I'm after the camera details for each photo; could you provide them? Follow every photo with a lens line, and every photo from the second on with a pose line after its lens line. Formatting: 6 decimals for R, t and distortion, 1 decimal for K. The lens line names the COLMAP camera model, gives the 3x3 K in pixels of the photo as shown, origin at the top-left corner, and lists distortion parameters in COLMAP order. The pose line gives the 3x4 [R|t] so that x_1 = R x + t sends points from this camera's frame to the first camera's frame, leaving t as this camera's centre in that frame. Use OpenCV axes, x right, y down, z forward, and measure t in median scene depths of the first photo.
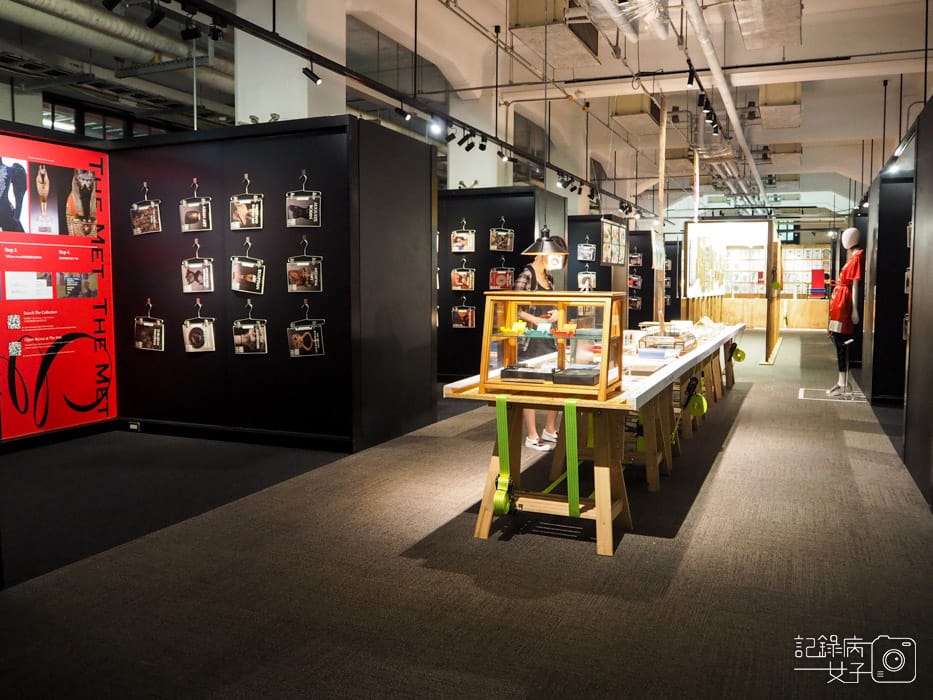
lens RADIAL K [[799.3, 0, 466.6], [0, 799.3, 349.1], [0, 0, 1]] dist [-0.051825, 0.032163]
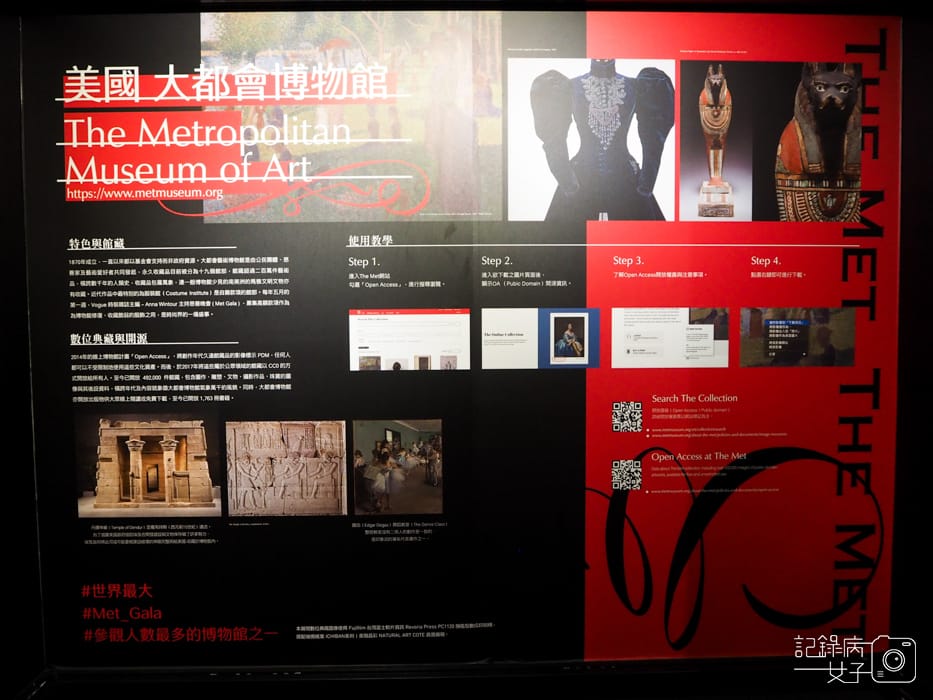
lens RADIAL K [[799.3, 0, 467.0], [0, 799.3, 351.7], [0, 0, 1]] dist [-0.051825, 0.032163]
pose [[0.411804, 0.048322, -0.909990, -0.171503], [-0.071892, 0.997203, 0.020419, -0.067102], [0.908432, 0.057012, 0.414127, 0.644716]]
